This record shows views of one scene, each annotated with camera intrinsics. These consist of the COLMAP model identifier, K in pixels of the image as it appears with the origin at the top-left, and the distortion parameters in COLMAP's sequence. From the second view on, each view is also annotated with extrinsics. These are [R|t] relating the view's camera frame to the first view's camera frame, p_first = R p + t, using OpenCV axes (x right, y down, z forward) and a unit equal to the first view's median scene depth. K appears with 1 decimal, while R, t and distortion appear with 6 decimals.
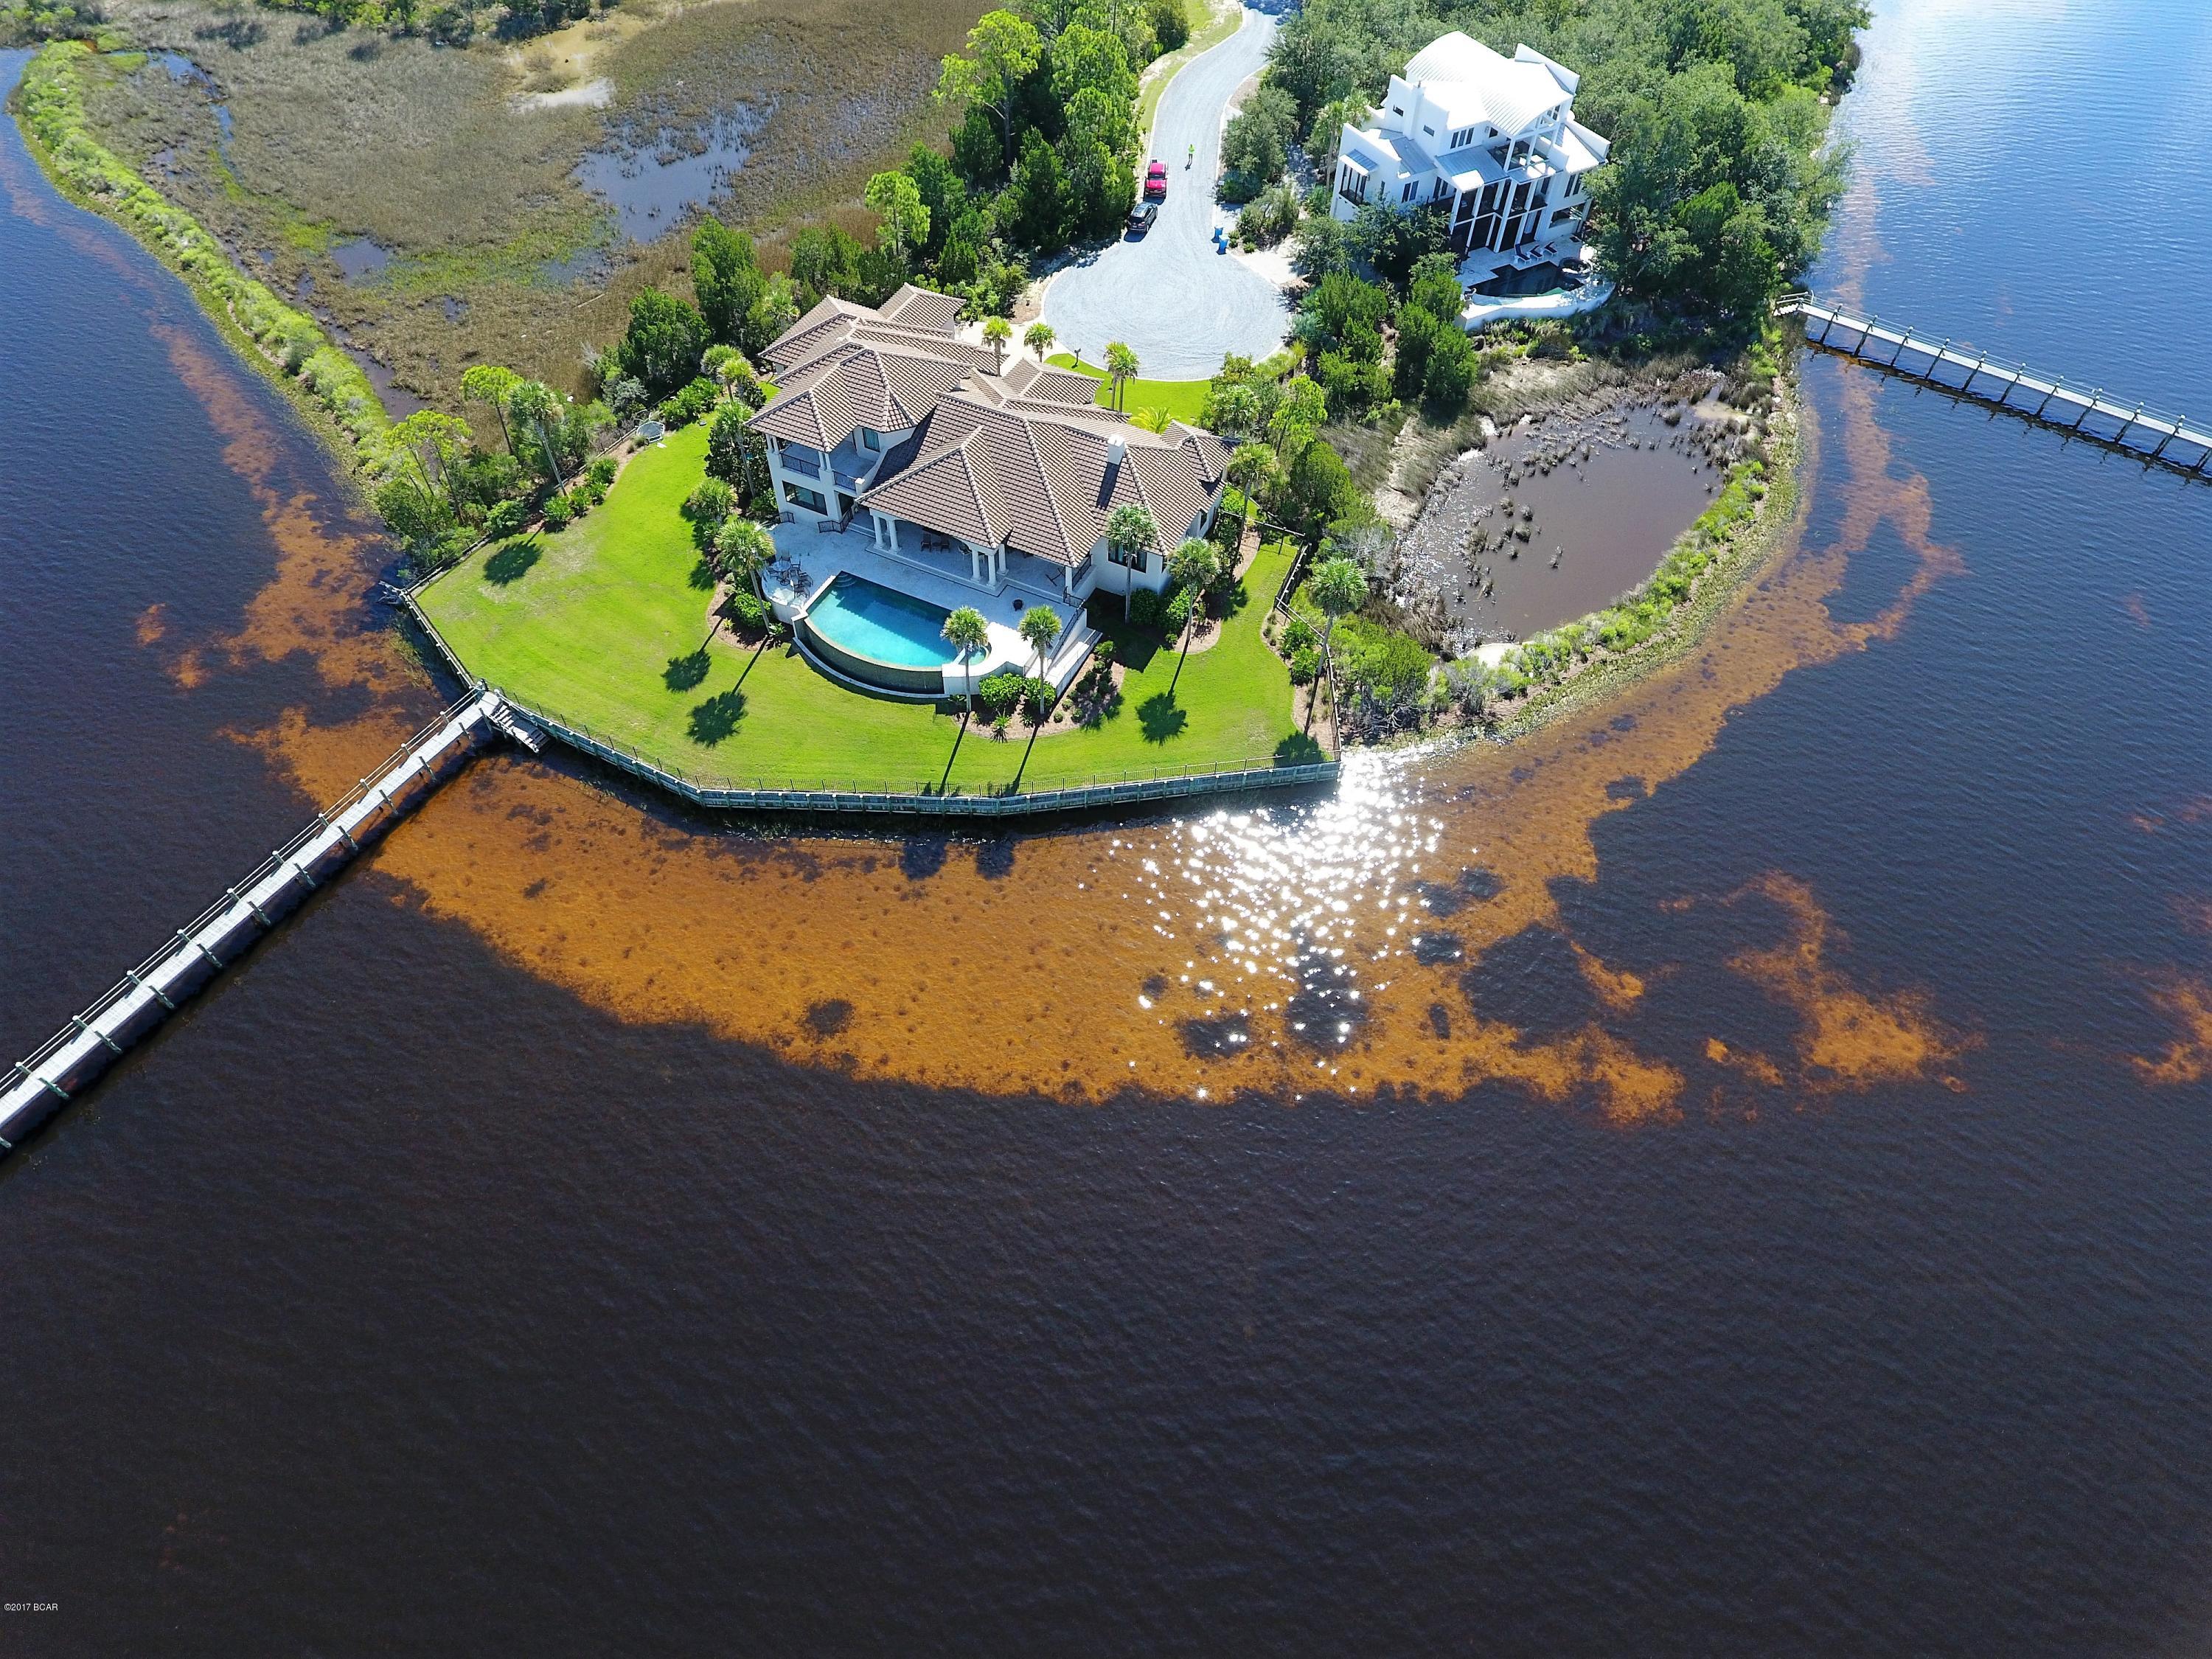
lens RADIAL K [[1297.3, 0, 1111.5], [0, 1297.3, 810.6], [0, 0, 1]] dist [-0.003261, -0.000278]
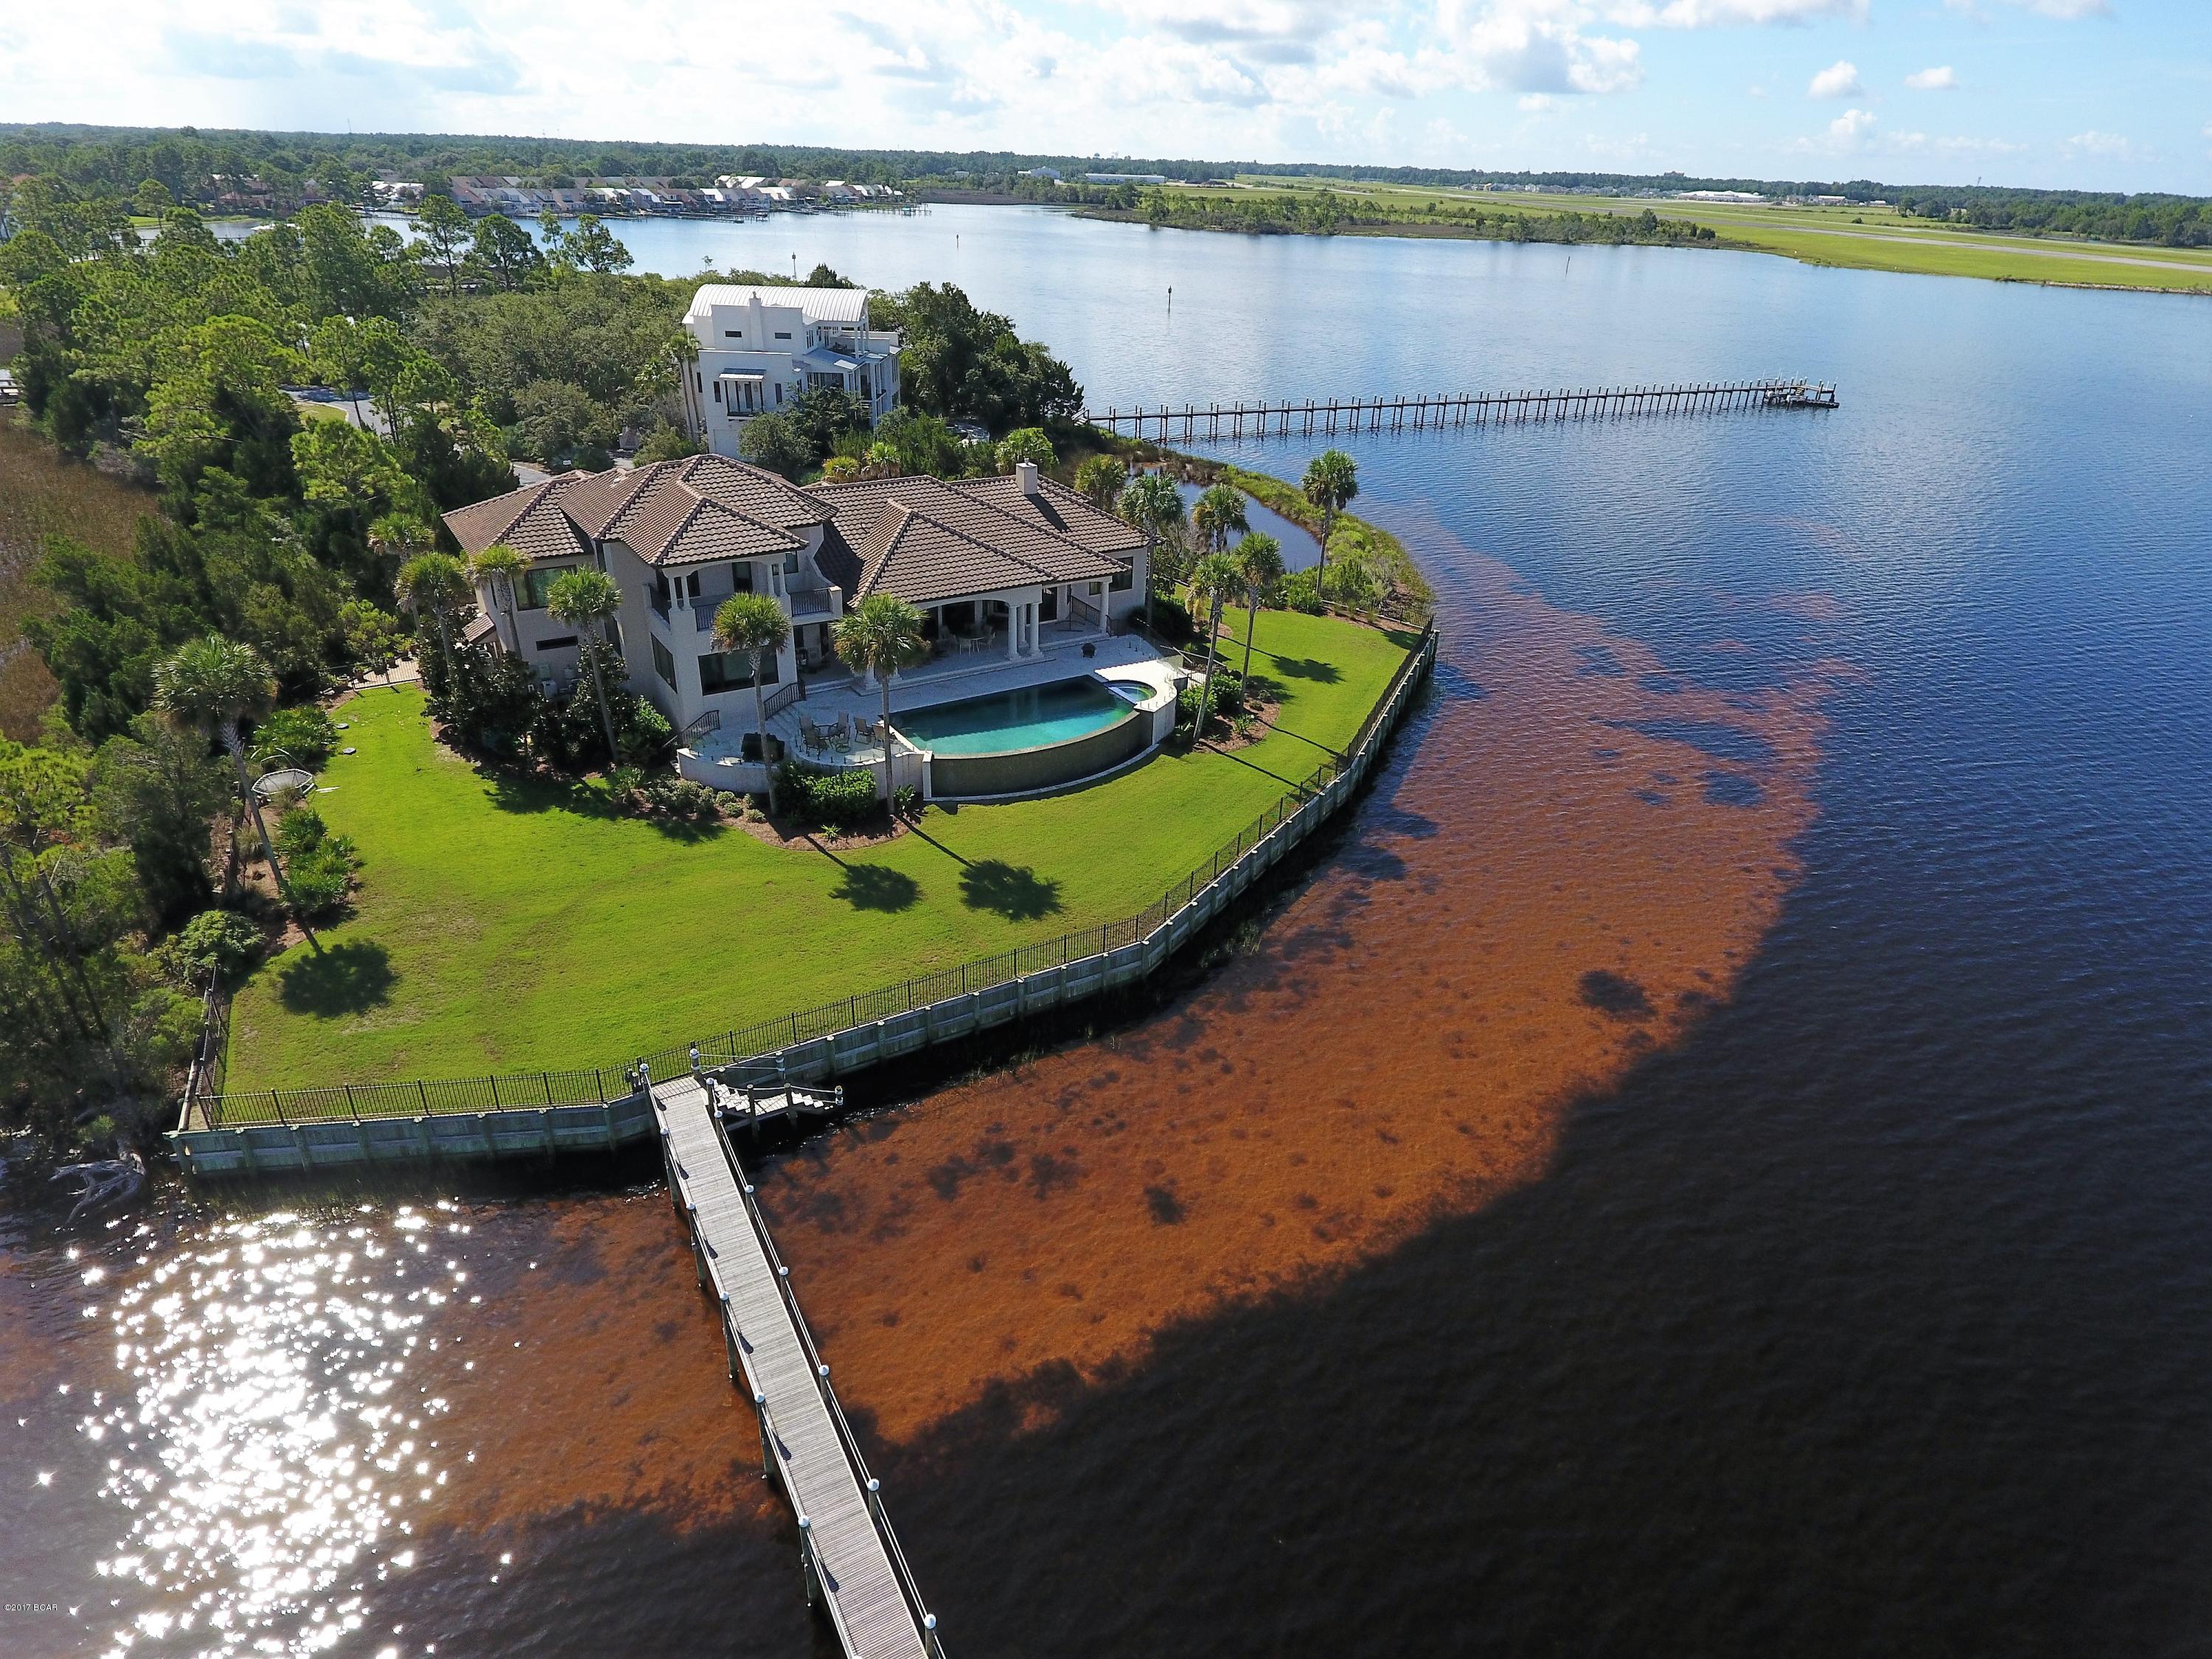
lens RADIAL K [[1297.3, 0, 1111.5], [0, 1297.3, 810.6], [0, 0, 1]] dist [-0.003261, -0.000278]
pose [[0.526829, -0.389996, 0.755218, -0.702226], [0.656122, 0.751433, -0.069660, -0.027044], [-0.540328, 0.532214, 0.651762, 0.568253]]
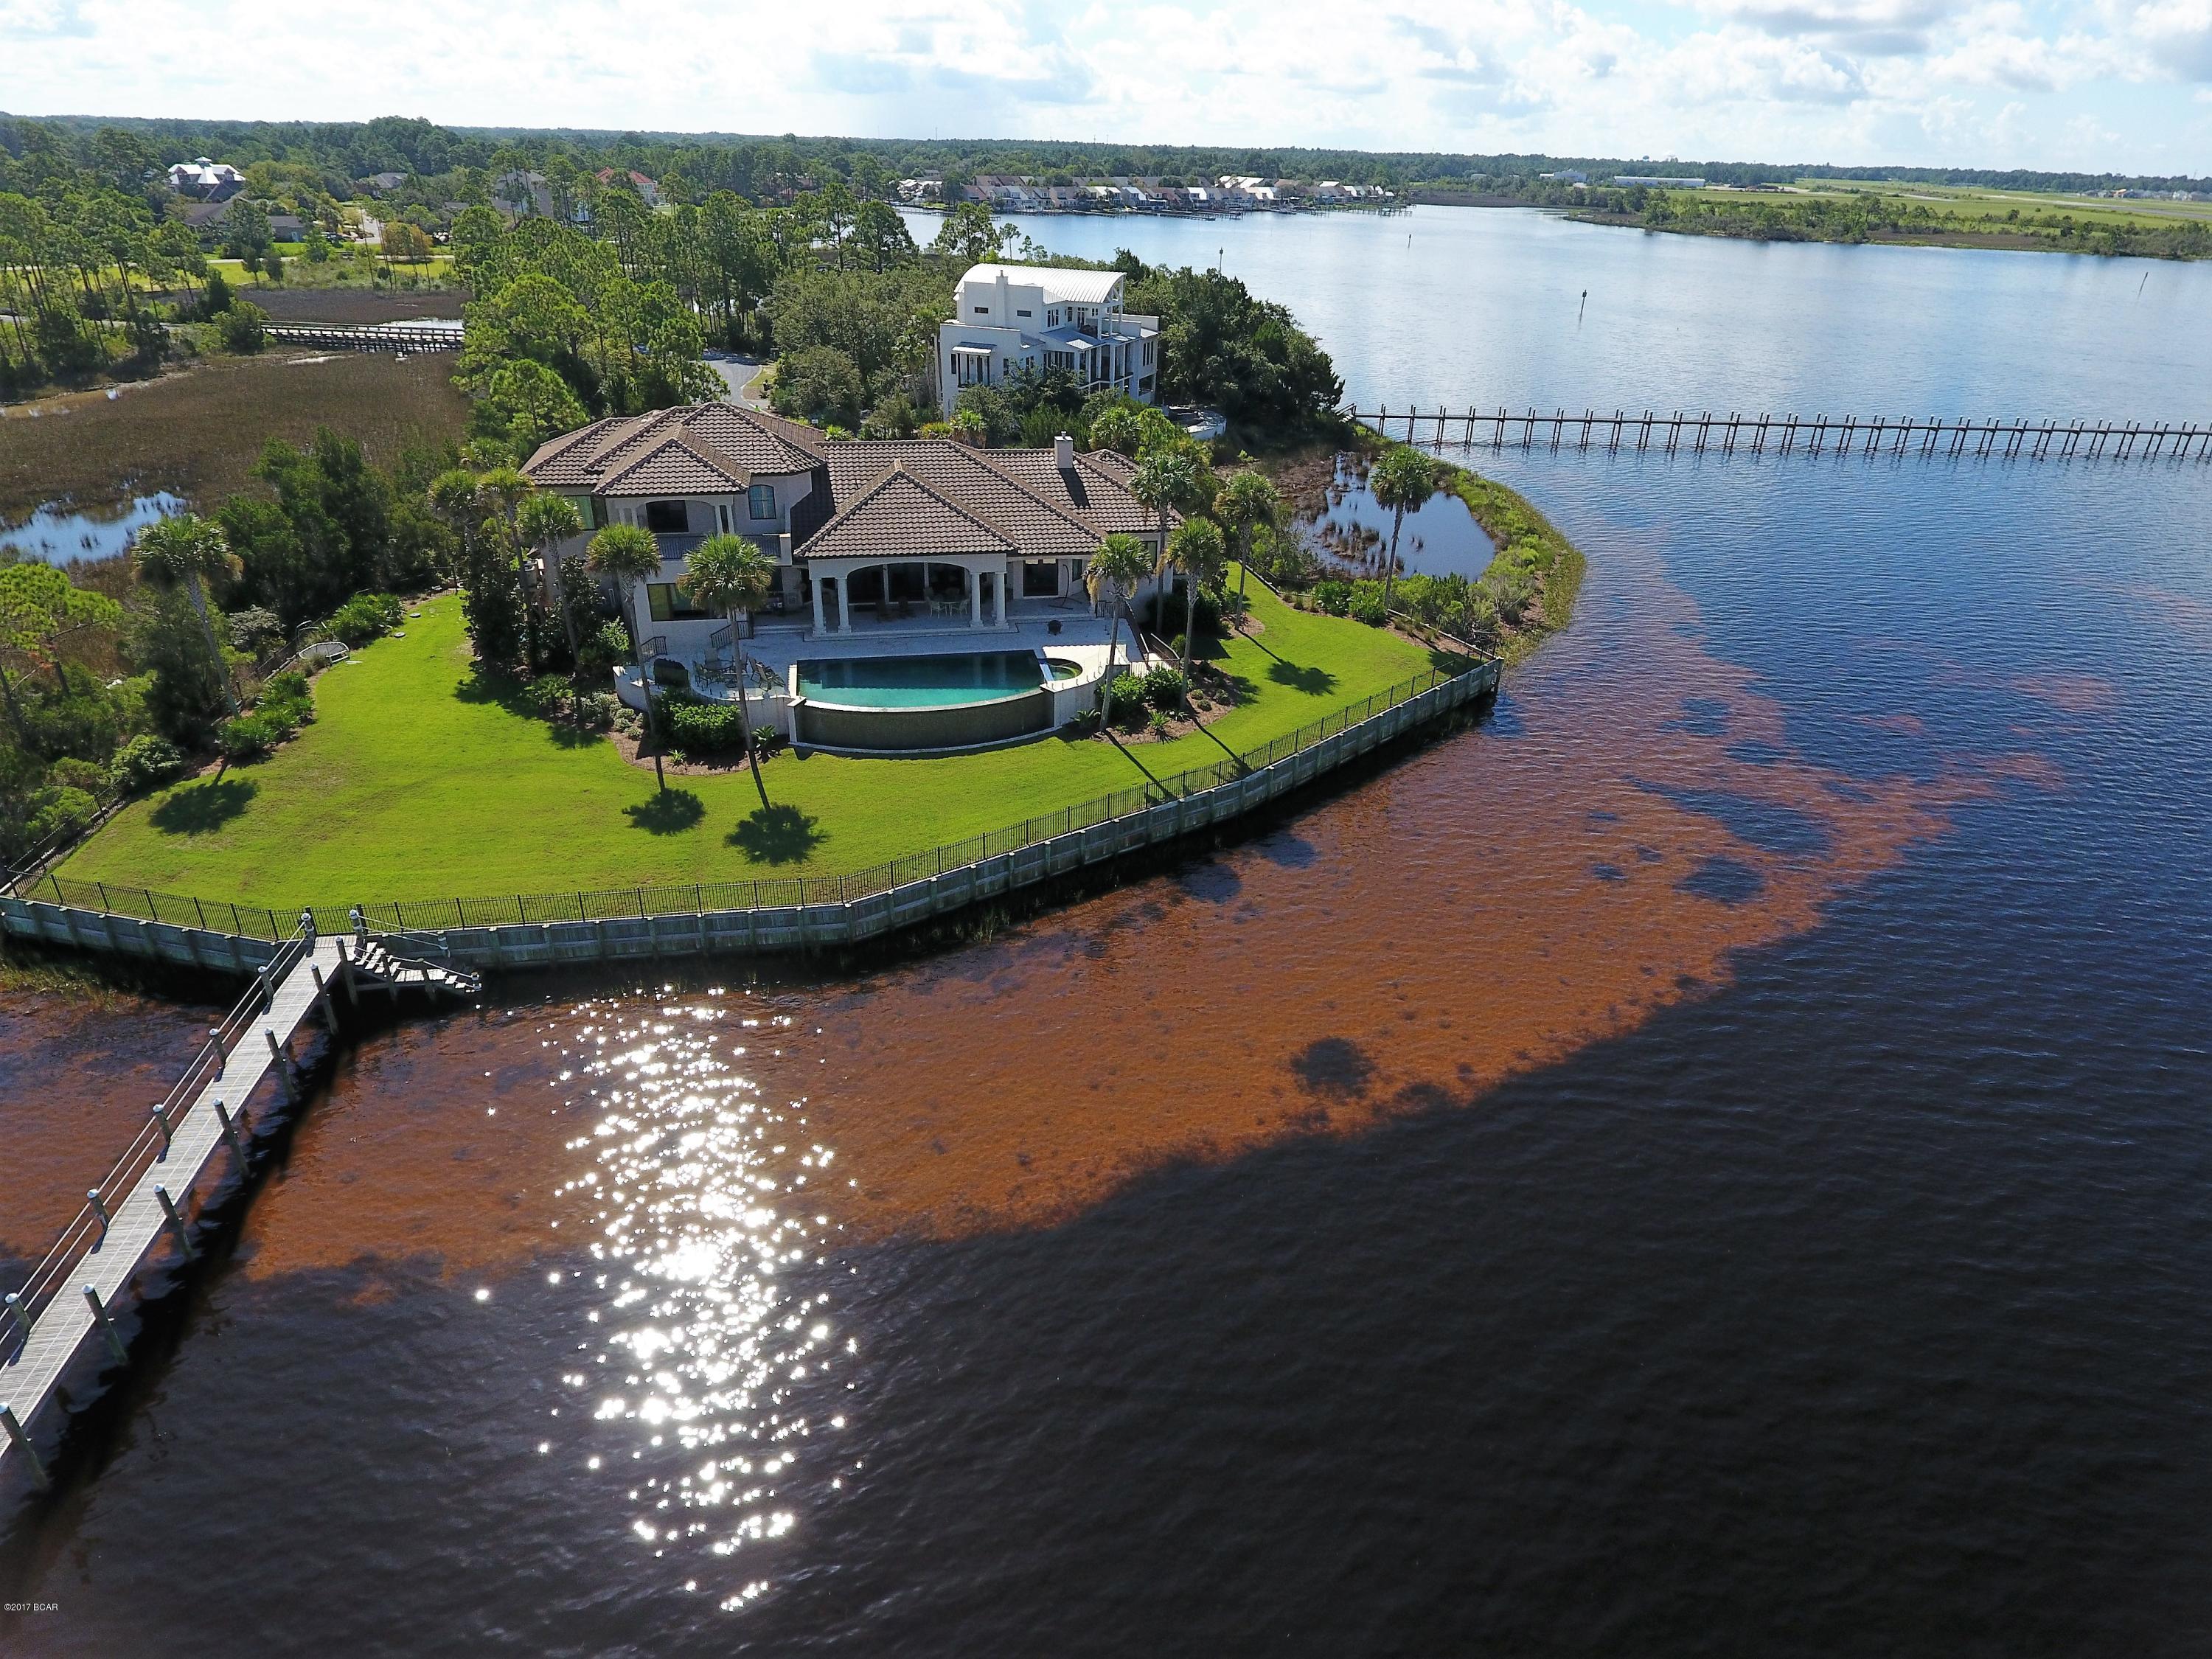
lens RADIAL K [[1297.3, 0, 1111.5], [0, 1297.3, 810.6], [0, 0, 1]] dist [-0.003261, -0.000278]
pose [[0.797436, -0.279448, 0.534794, -0.492279], [0.469855, 0.843658, -0.259765, 0.144867], [-0.378593, 0.458421, 0.804063, 0.453614]]
